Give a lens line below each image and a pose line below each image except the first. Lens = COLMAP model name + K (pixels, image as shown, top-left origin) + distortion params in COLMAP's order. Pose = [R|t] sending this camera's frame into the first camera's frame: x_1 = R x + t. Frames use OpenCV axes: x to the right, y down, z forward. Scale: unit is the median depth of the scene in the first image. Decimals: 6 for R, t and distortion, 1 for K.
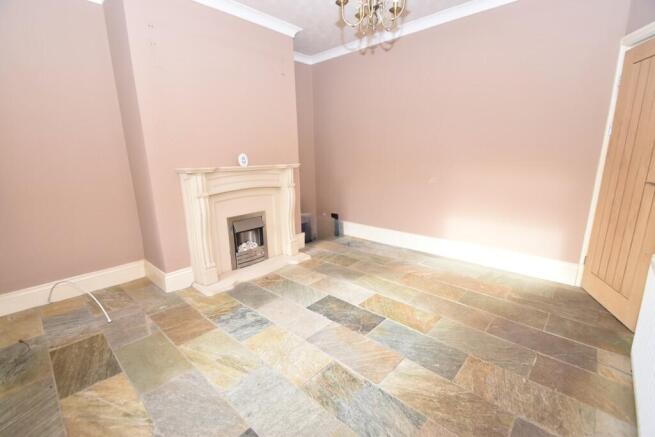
lens RADIAL K [[288.6, 0, 326.0], [0, 288.6, 218.3], [0, 0, 1]] dist [-0.002442, -0.003426]
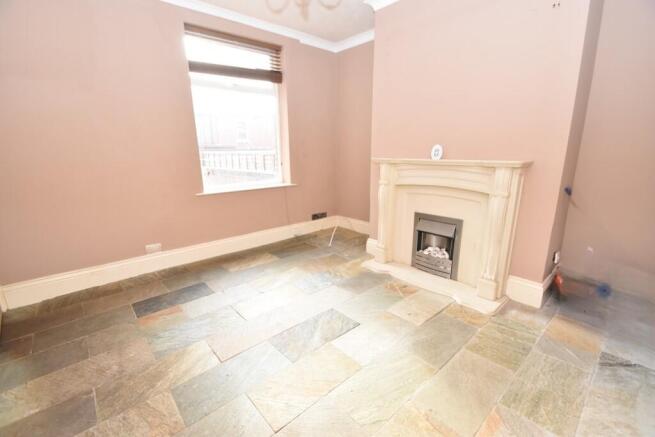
lens RADIAL K [[288.6, 0, 326.6], [0, 288.6, 217.5], [0, 0, 1]] dist [-0.002442, -0.003426]
pose [[-0.092328, 0.252368, -0.963216, 0.770782], [-0.198806, 0.943199, 0.266180, -0.226345], [0.975680, 0.216069, -0.036911, 0.934795]]
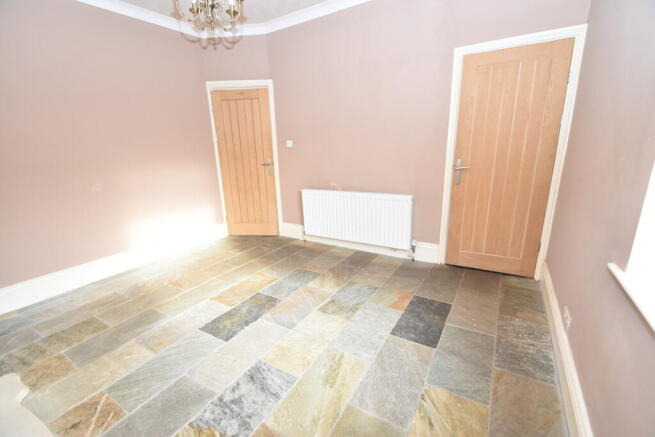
lens RADIAL K [[288.6, 0, 325.0], [0, 288.6, 221.7], [0, 0, 1]] dist [-0.002442, -0.003426]
pose [[-0.194783, -0.224099, 0.954903, -0.797681], [0.250749, 0.929822, 0.269361, -0.144389], [-0.948253, 0.291908, -0.124921, 0.729904]]
